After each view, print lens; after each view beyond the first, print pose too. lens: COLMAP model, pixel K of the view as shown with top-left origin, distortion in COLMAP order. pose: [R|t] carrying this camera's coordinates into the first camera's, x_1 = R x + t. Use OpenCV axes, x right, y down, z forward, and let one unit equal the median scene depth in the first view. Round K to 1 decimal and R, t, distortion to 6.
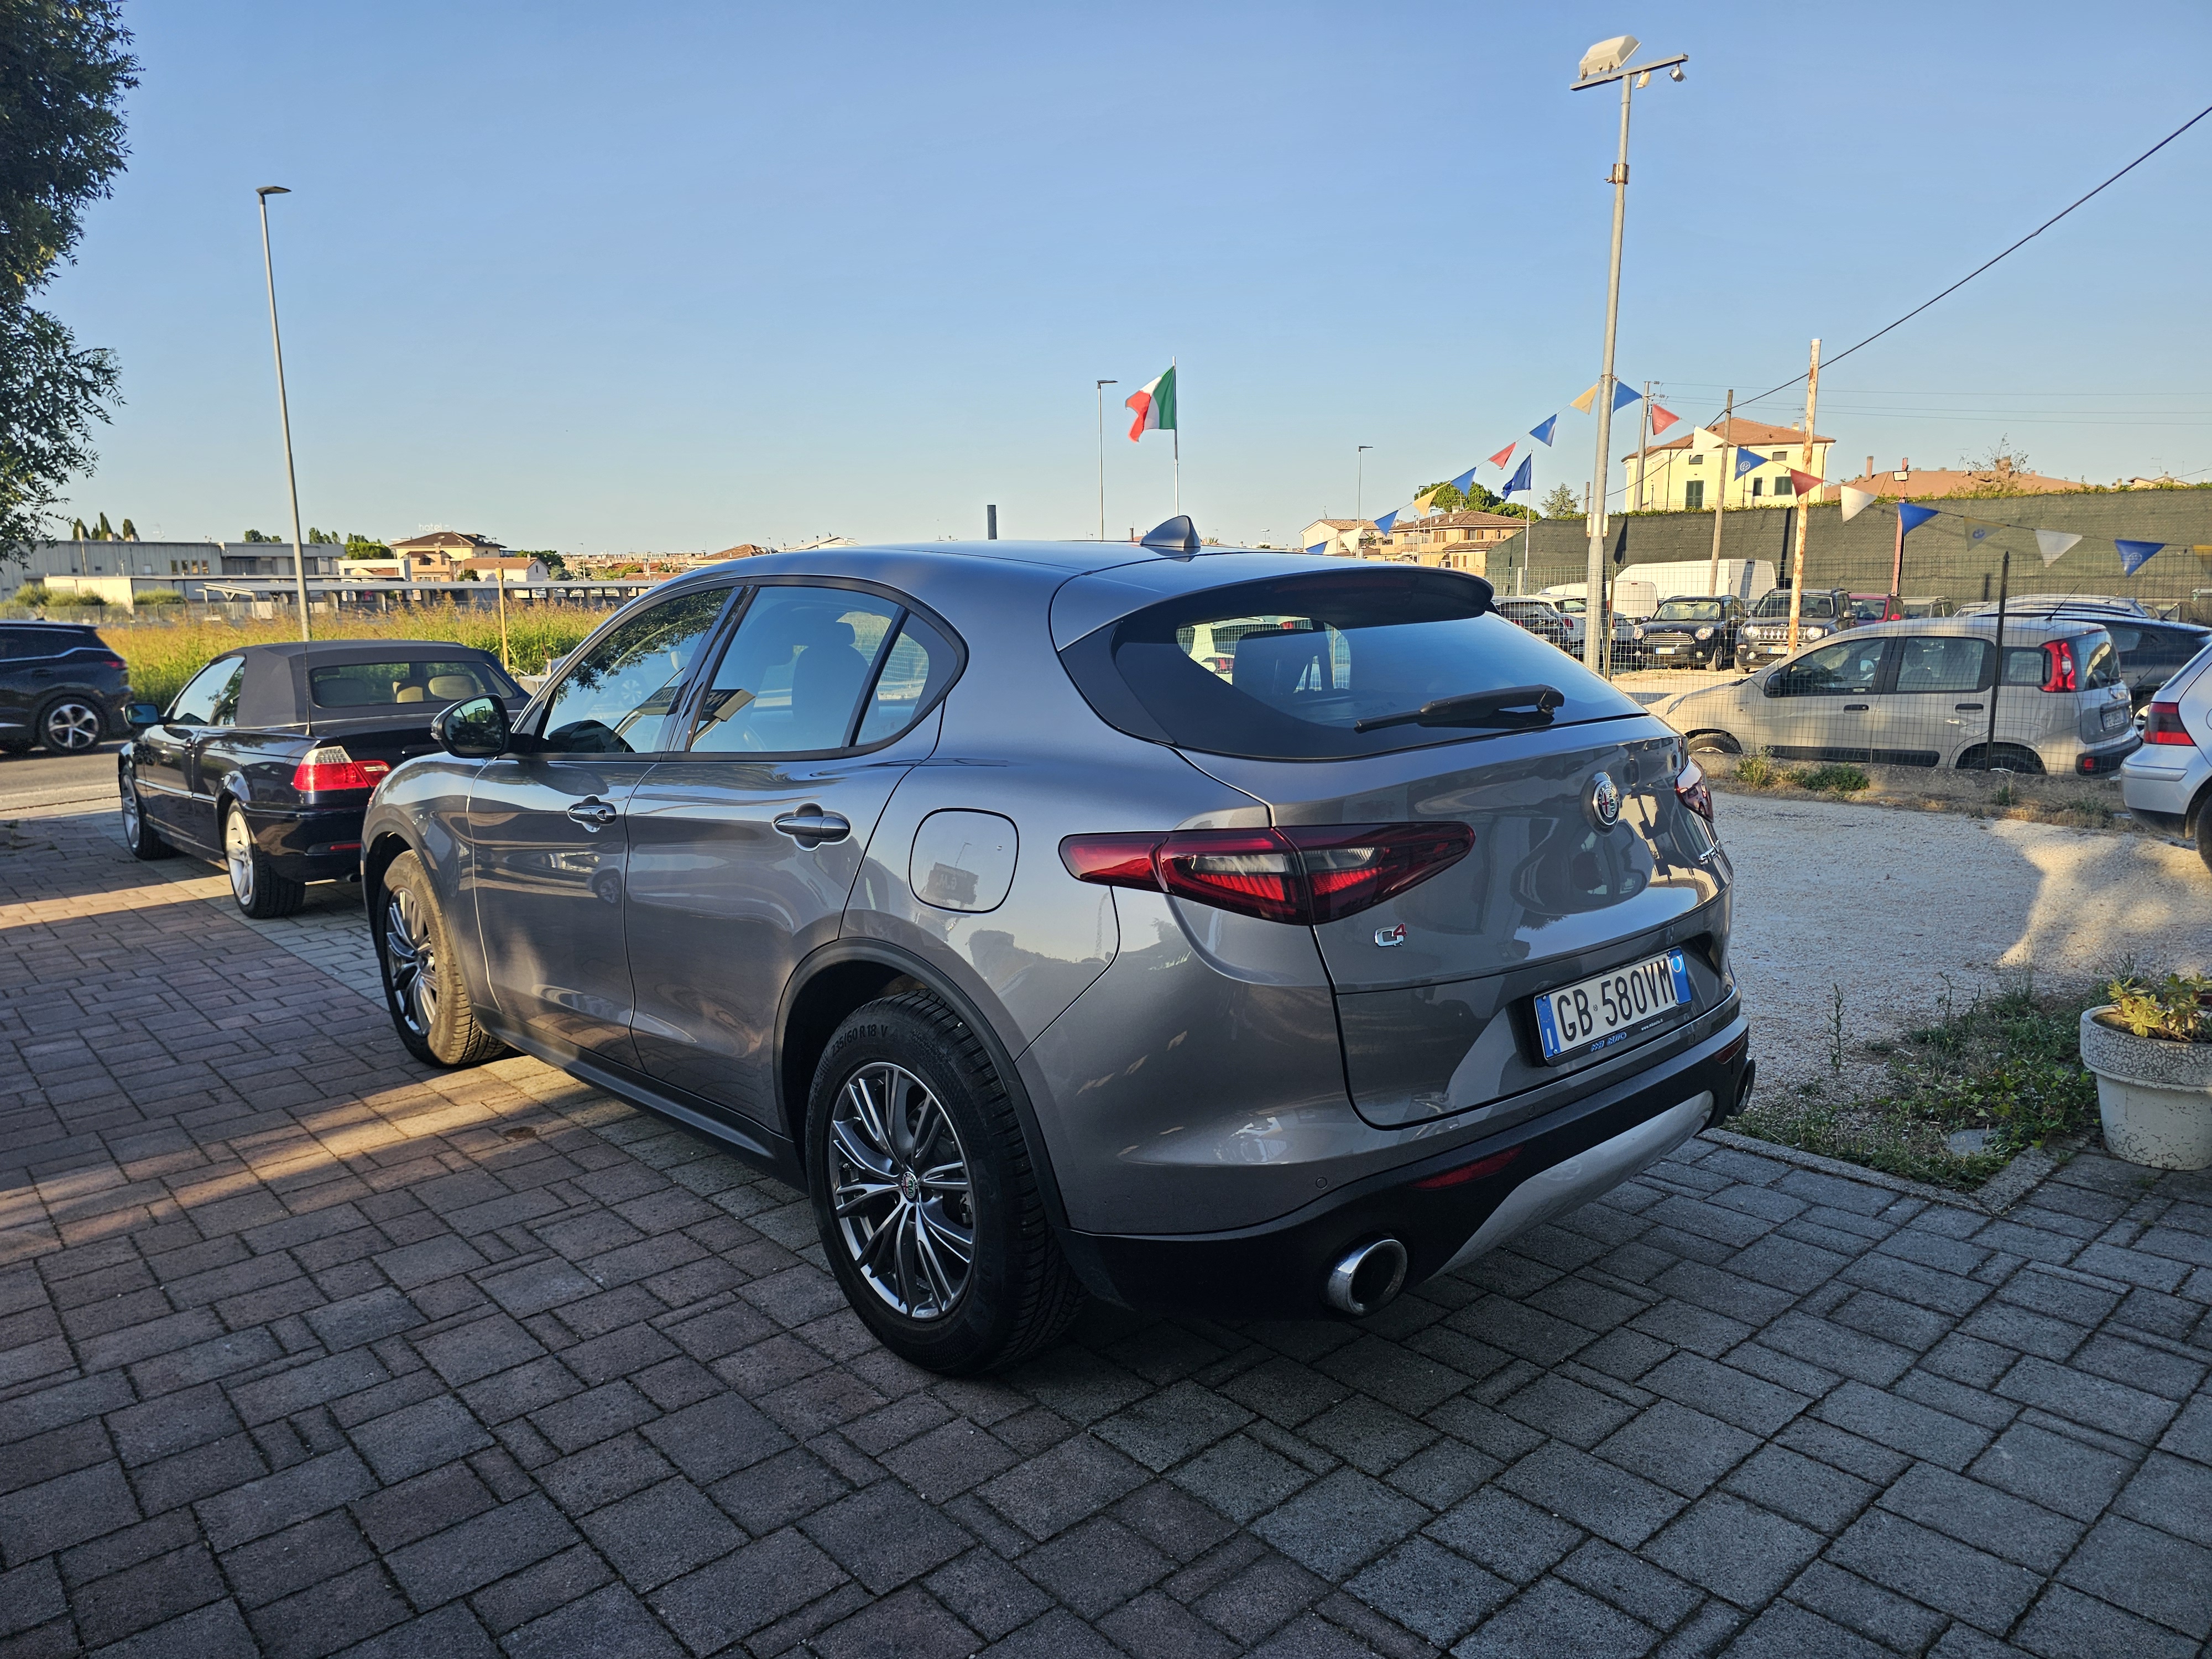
lens RADIAL K [[1477.8, 0, 1094.1], [0, 1477.8, 835.8], [0, 0, 1]] dist [0.054968, -0.051012]
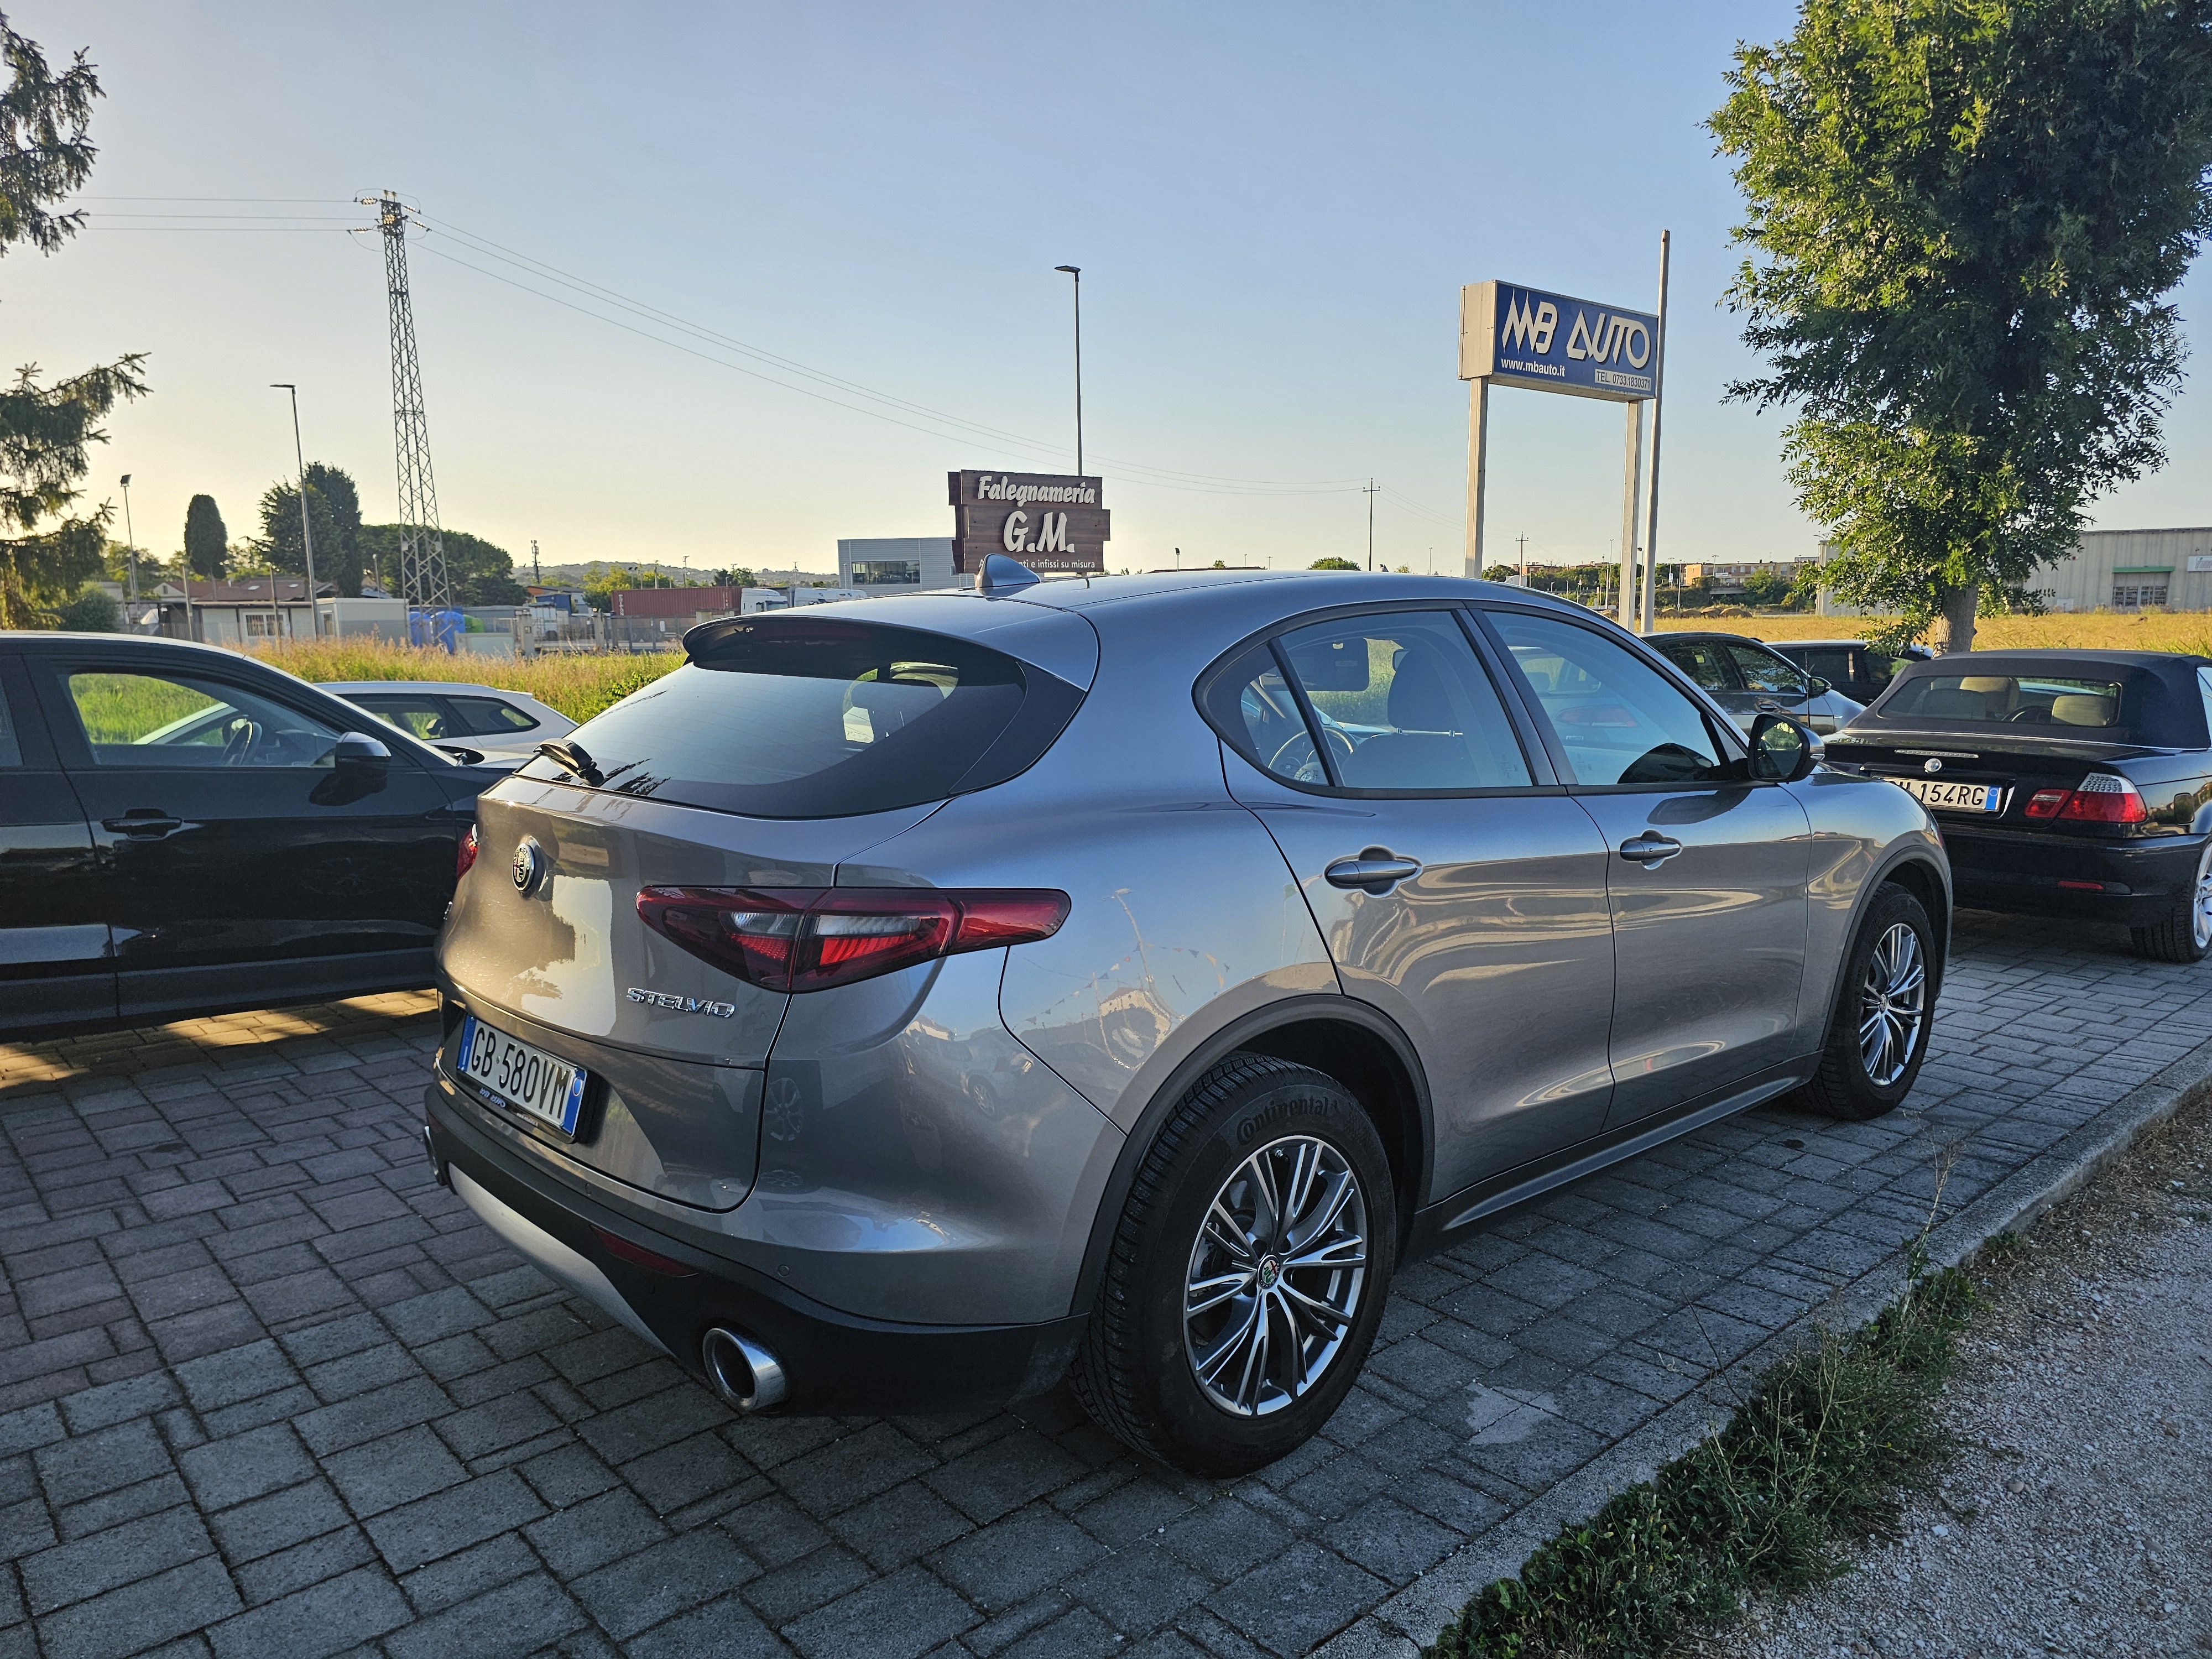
lens RADIAL K [[1477.3, 0, 1089.0], [0, 1477.3, 845.0], [0, 0, 1]] dist [0.046915, -0.039894]
pose [[0.005863, 0.169524, -0.985509, 1.134630], [-0.151575, 0.974289, 0.166693, -0.221270], [0.988428, 0.148401, 0.031408, 1.164500]]
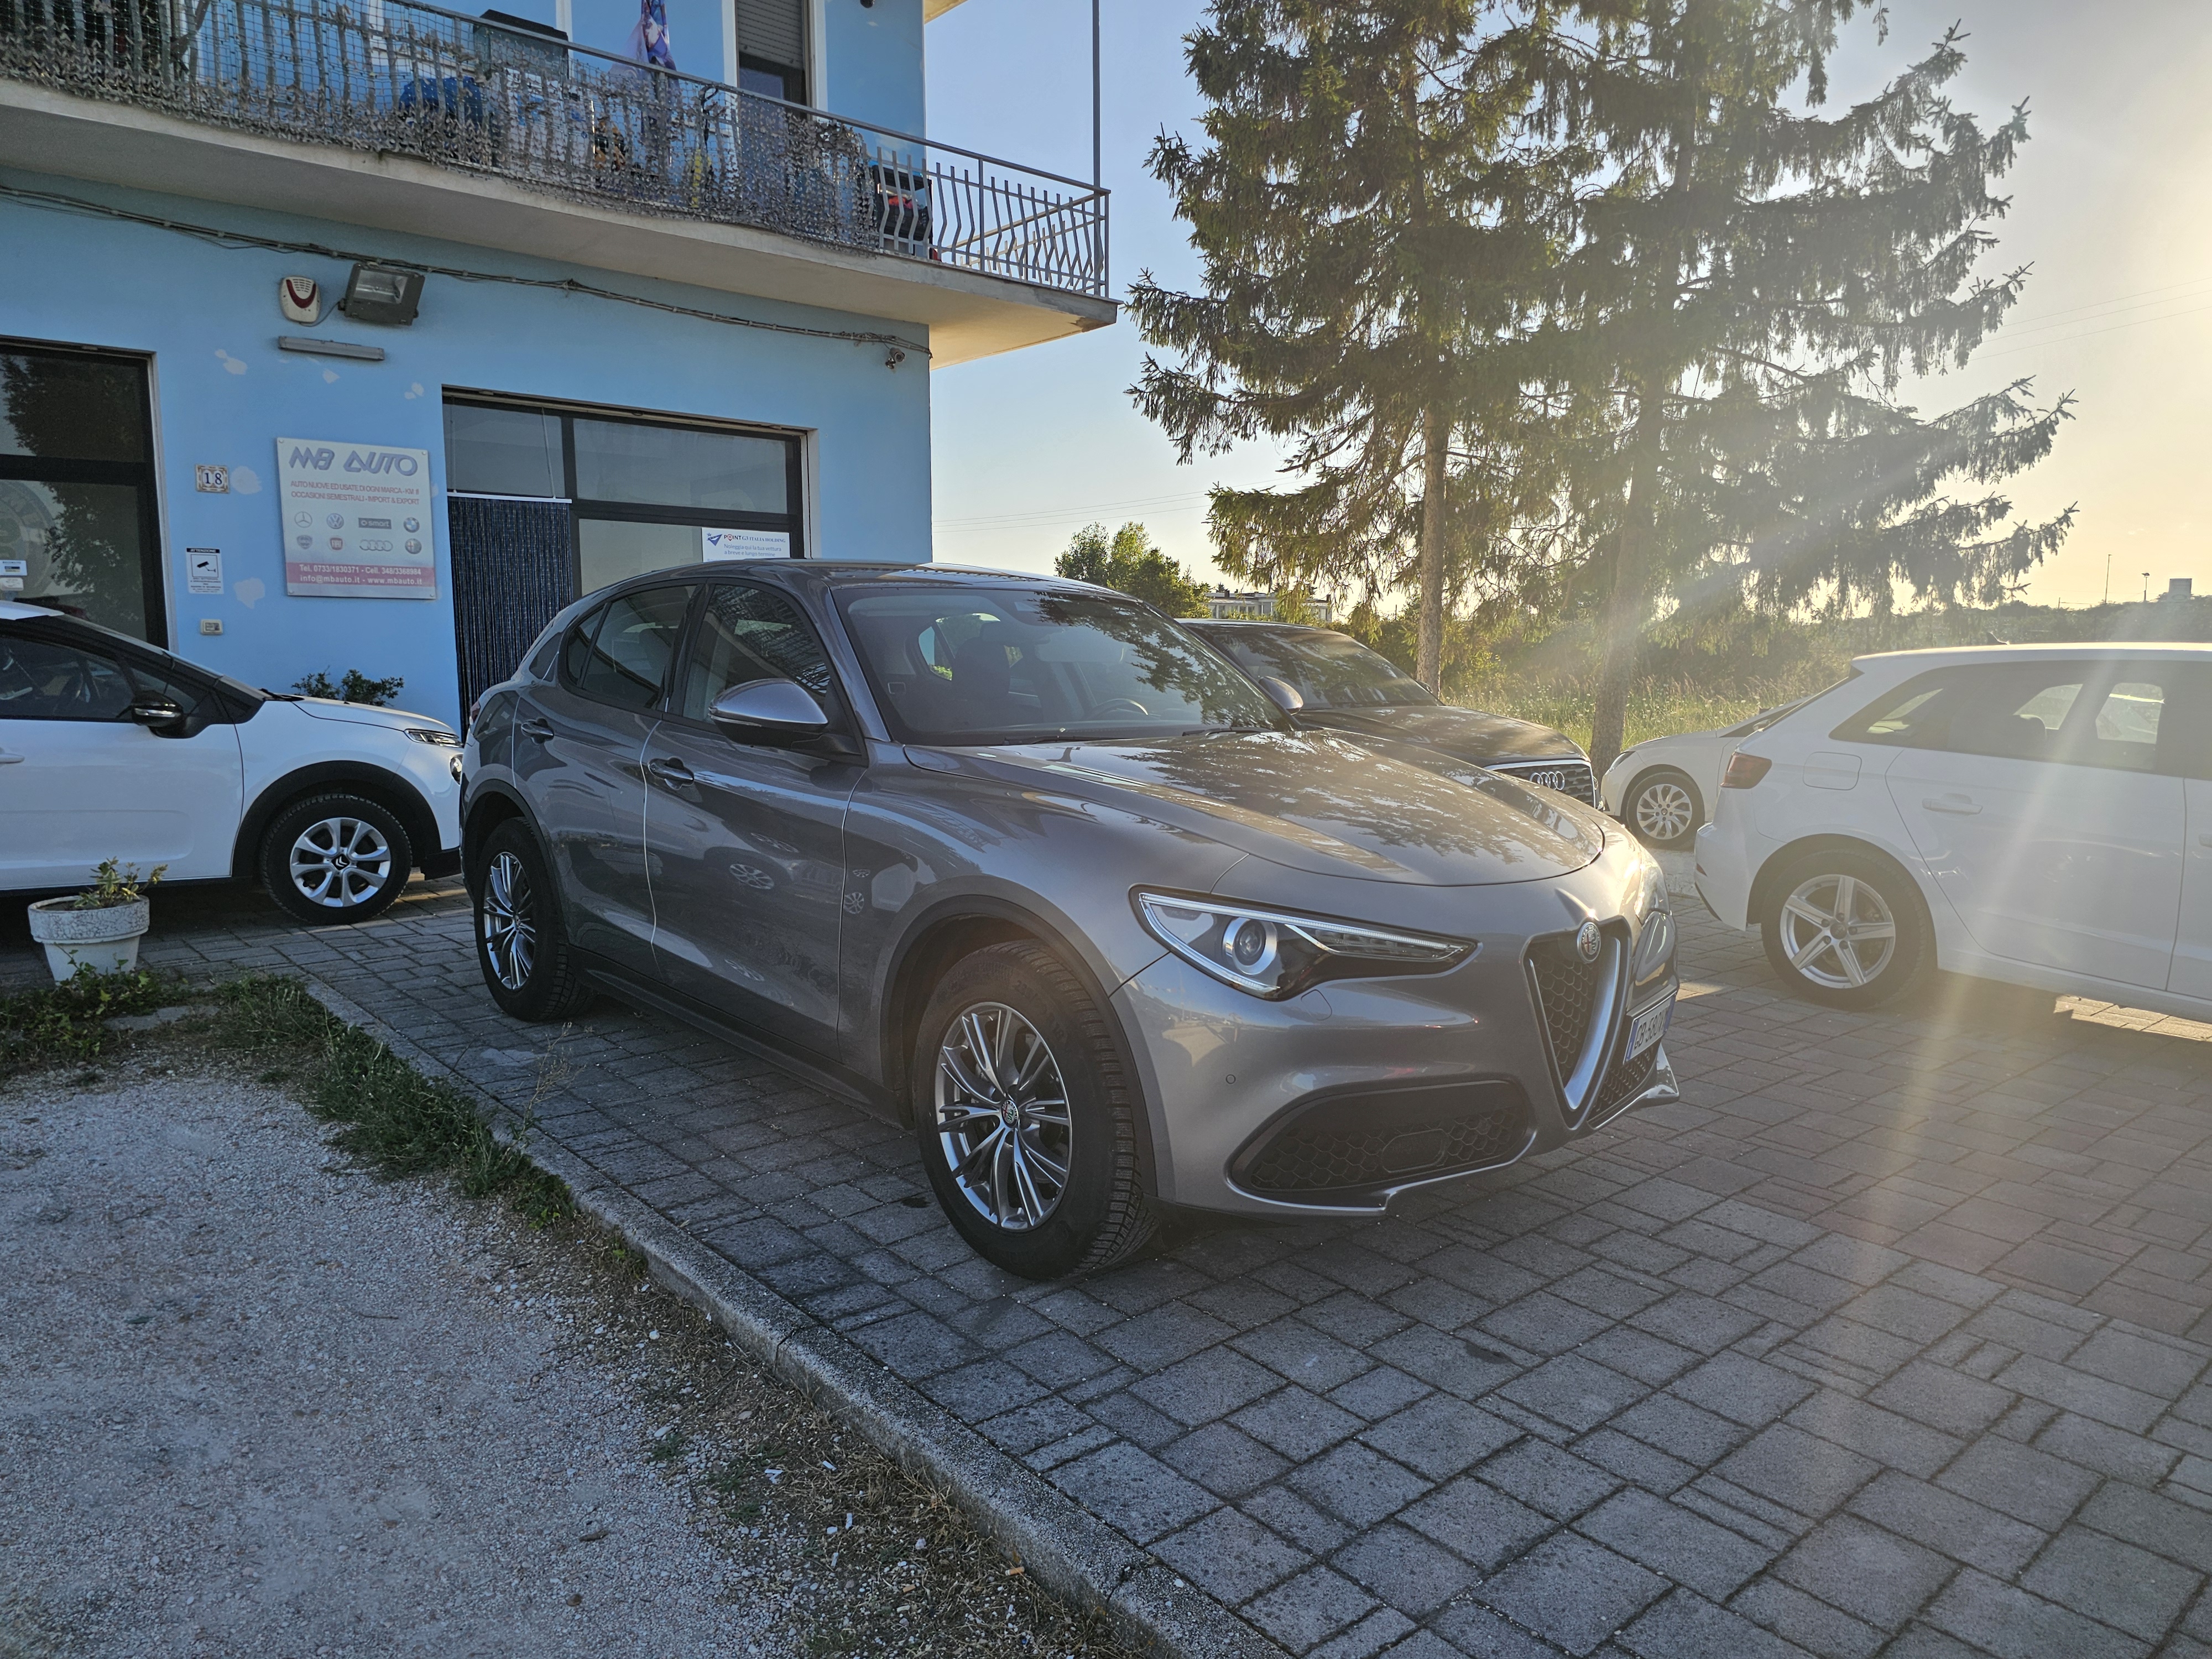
lens RADIAL K [[1466.3, 0, 1106.0], [0, 1466.3, 829.5], [0, 0, 1]] dist [0.091544, -0.117344]
pose [[-0.999858, 0.016539, 0.003267, -0.372385], [0.016788, 0.959117, 0.282511, -0.428720], [0.001539, 0.282526, -0.959259, 2.964562]]
